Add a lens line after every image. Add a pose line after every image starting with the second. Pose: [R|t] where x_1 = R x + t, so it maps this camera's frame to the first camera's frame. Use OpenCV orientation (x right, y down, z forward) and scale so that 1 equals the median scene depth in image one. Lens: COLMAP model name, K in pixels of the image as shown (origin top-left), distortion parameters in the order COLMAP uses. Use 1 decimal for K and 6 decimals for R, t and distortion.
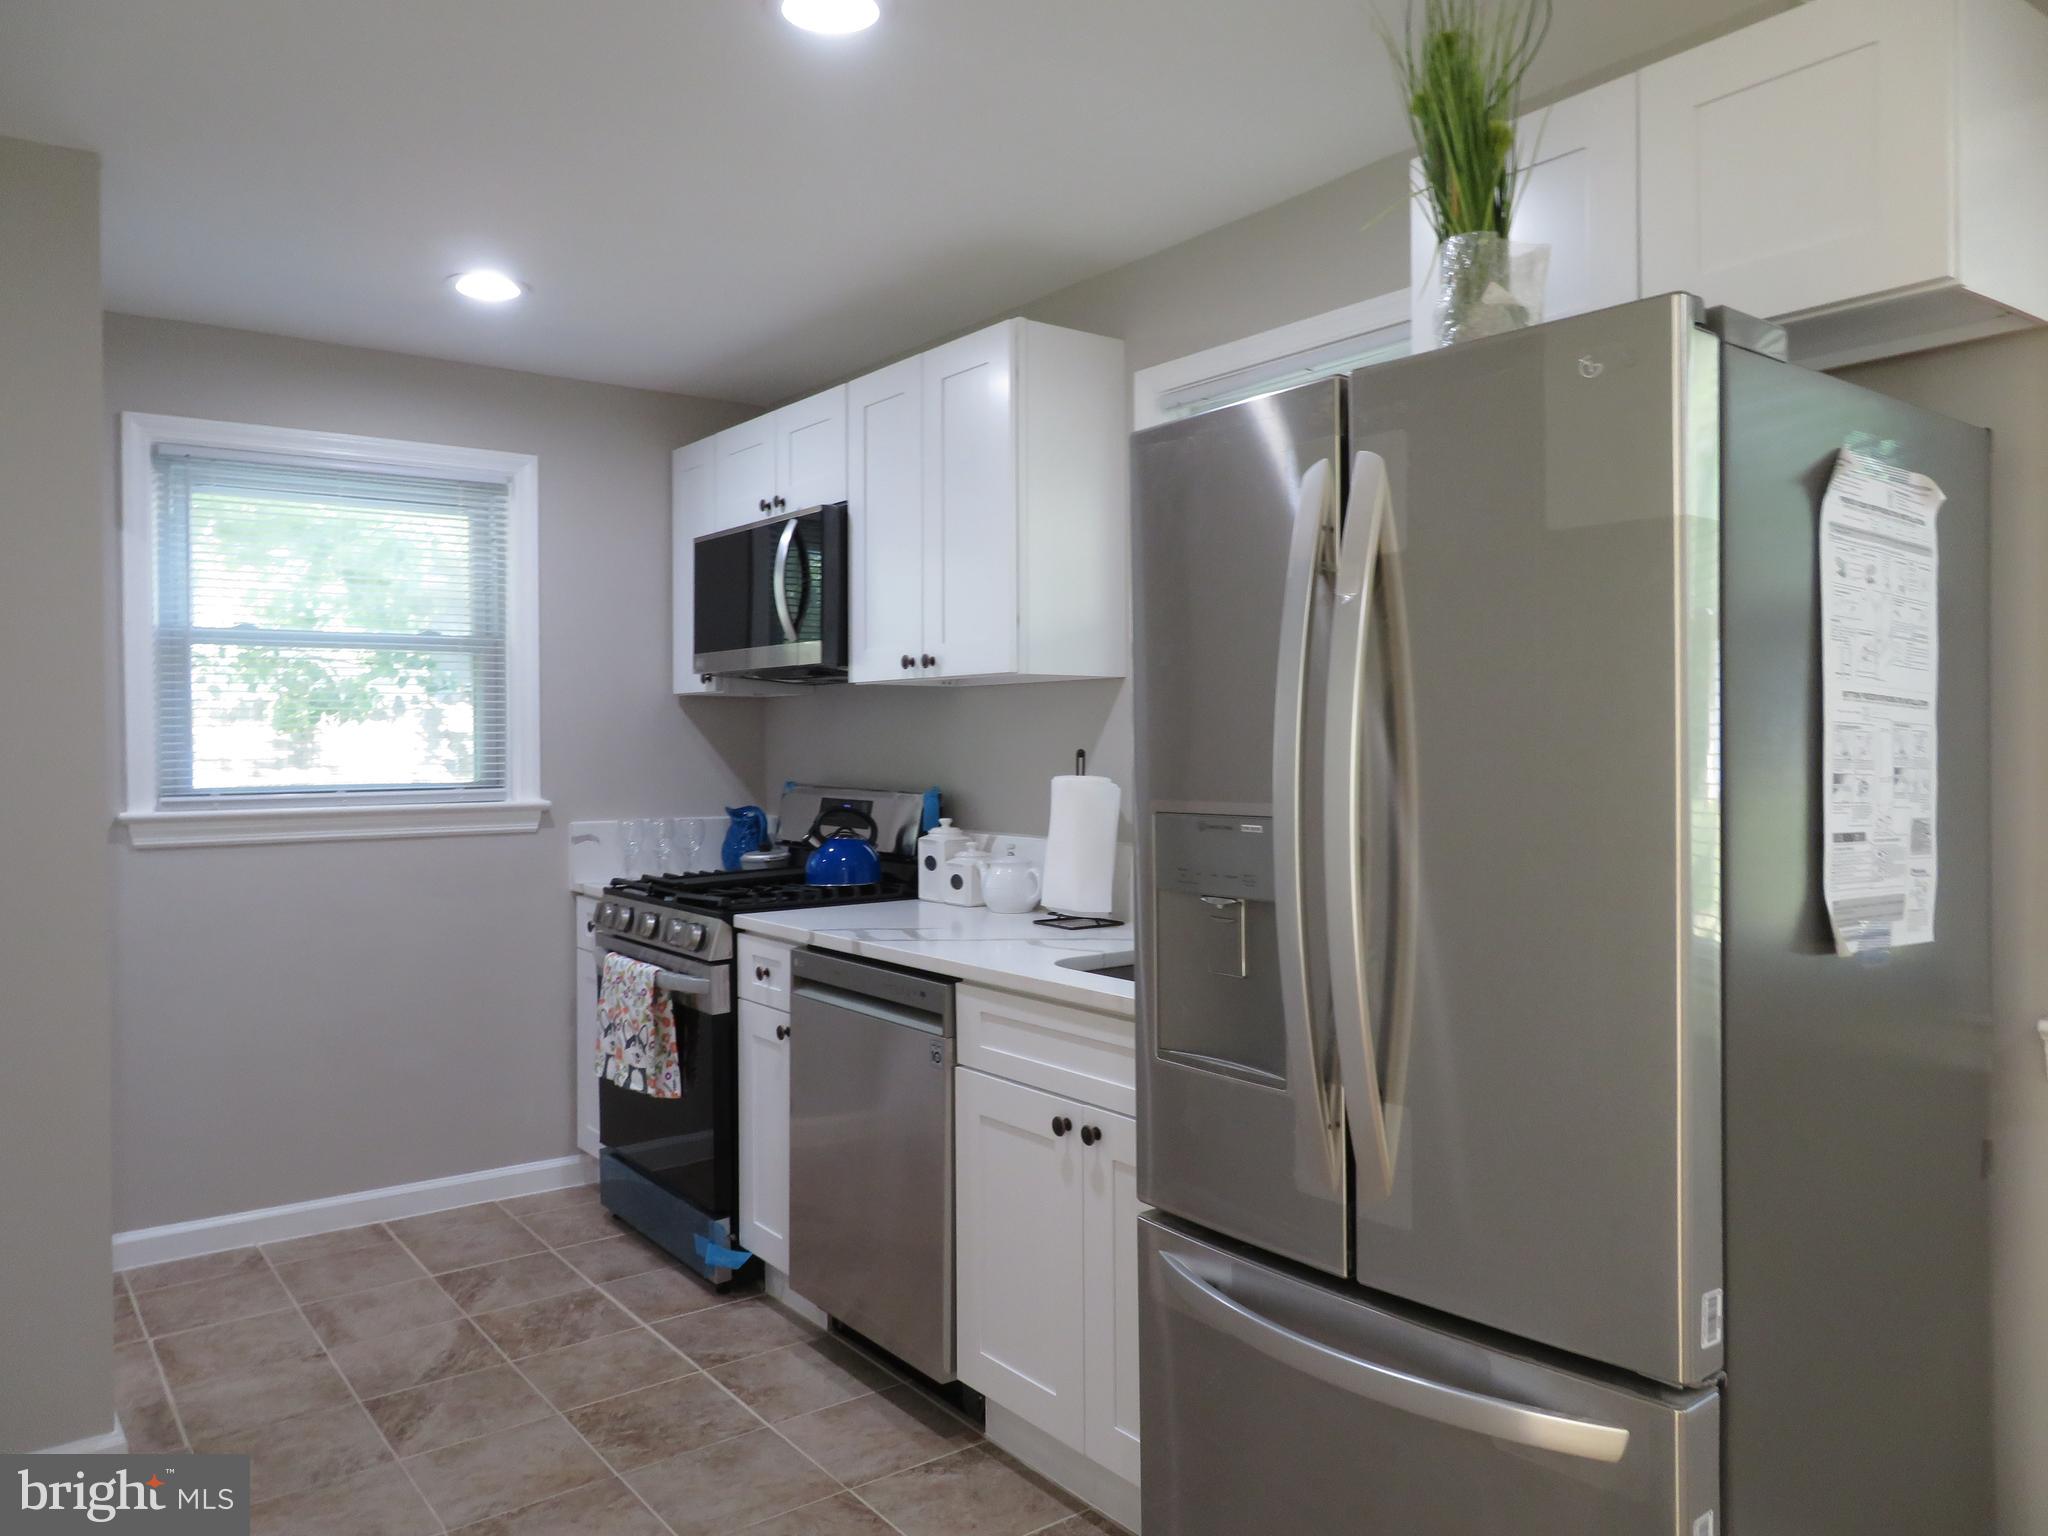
lens RADIAL K [[1450.7, 0, 1019.5], [0, 1450.7, 768.8], [0, 0, 1]] dist [-0.019216, 0.010834]
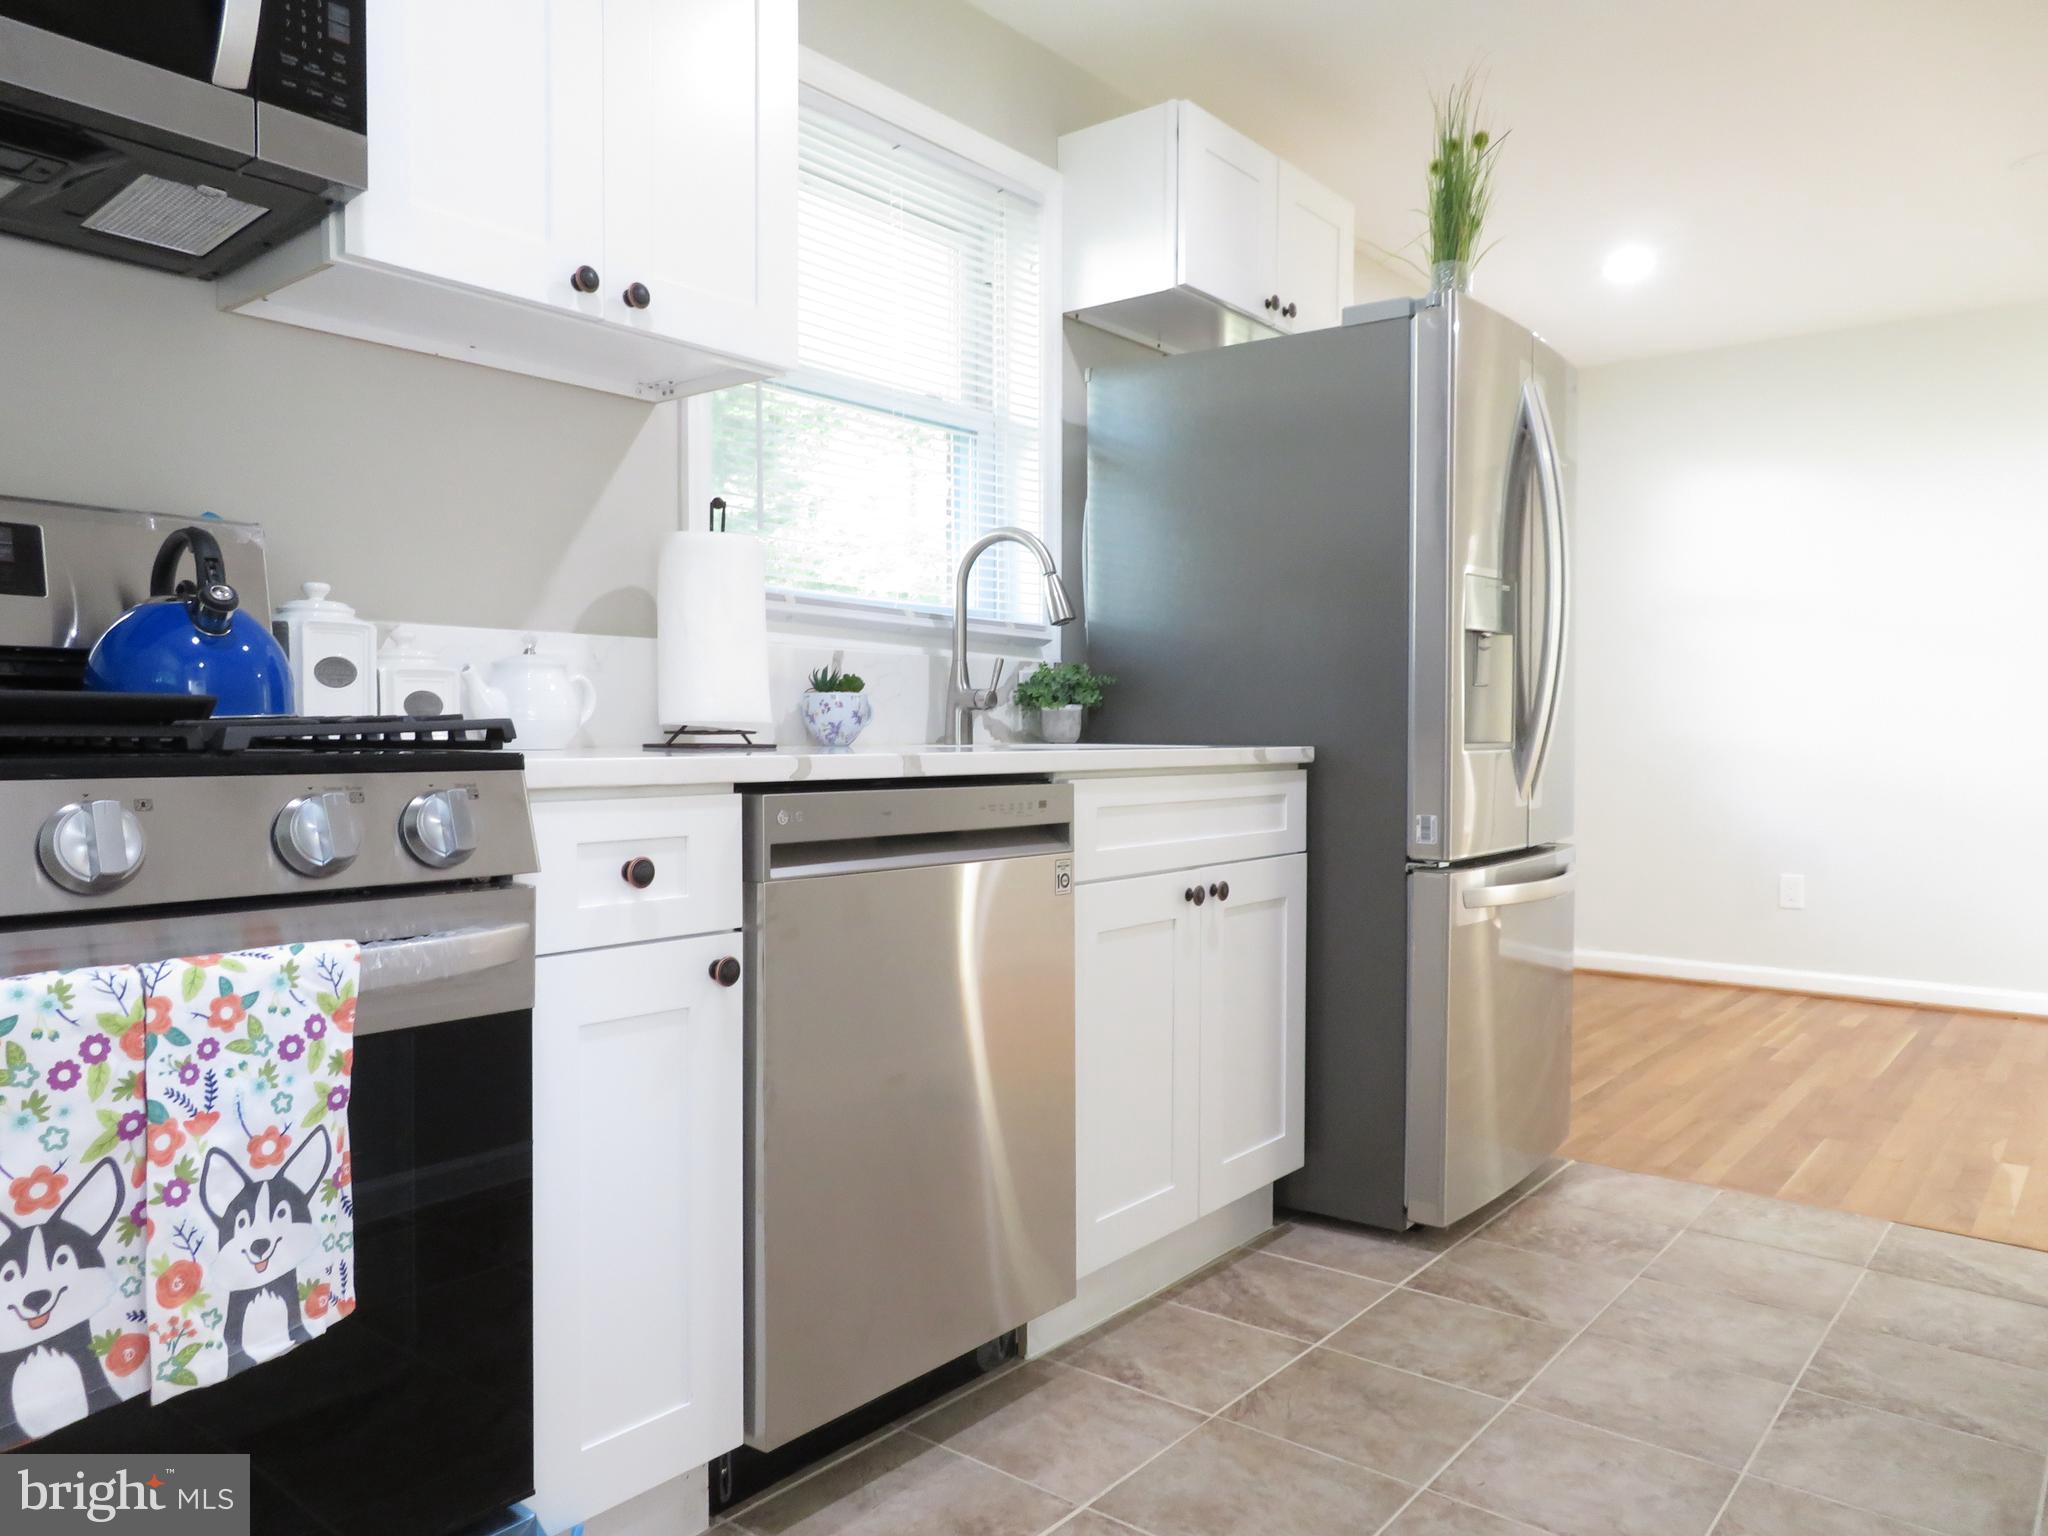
lens RADIAL K [[1450.7, 0, 1019.5], [0, 1450.7, 768.8], [0, 0, 1]] dist [-0.019216, 0.010834]
pose [[-0.244743, -0.021269, 0.969355, -0.721669], [0.016668, 0.999519, 0.026140, 0.108828], [-0.969445, 0.022555, -0.244270, 1.100478]]
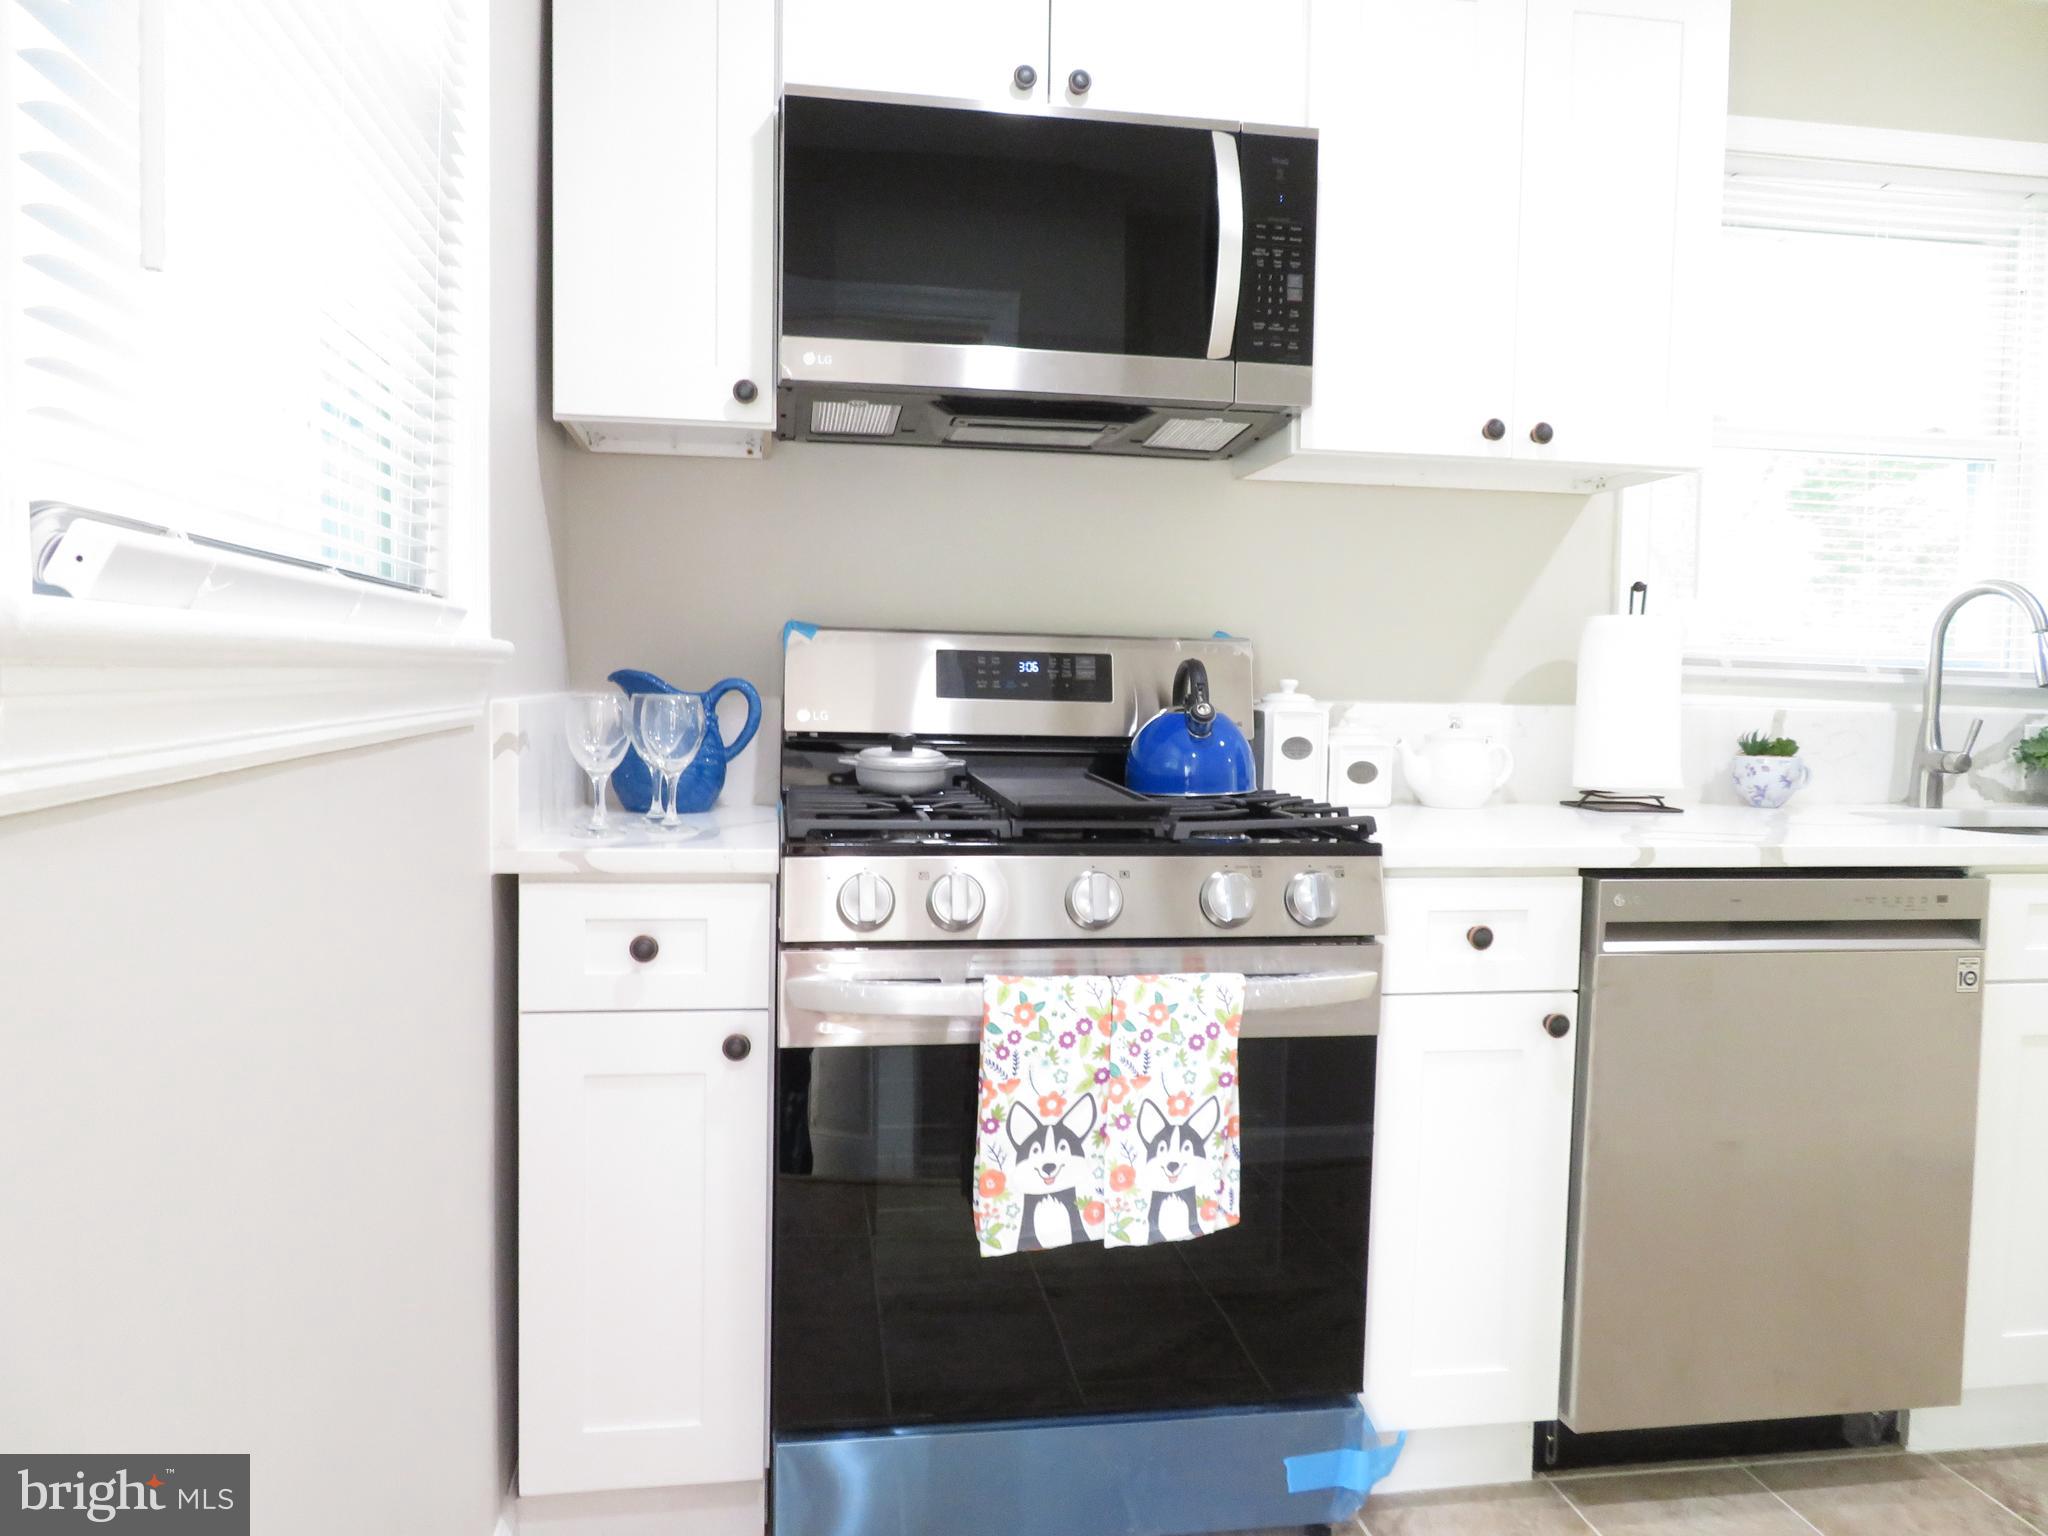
lens RADIAL K [[1450.7, 0, 1019.5], [0, 1450.7, 768.8], [0, 0, 1]] dist [-0.019216, 0.010834]
pose [[0.466544, -0.044910, 0.883357, -0.847173], [-0.003538, 0.998607, 0.052637, 0.050007], [-0.884491, -0.027683, 0.465735, 0.991956]]
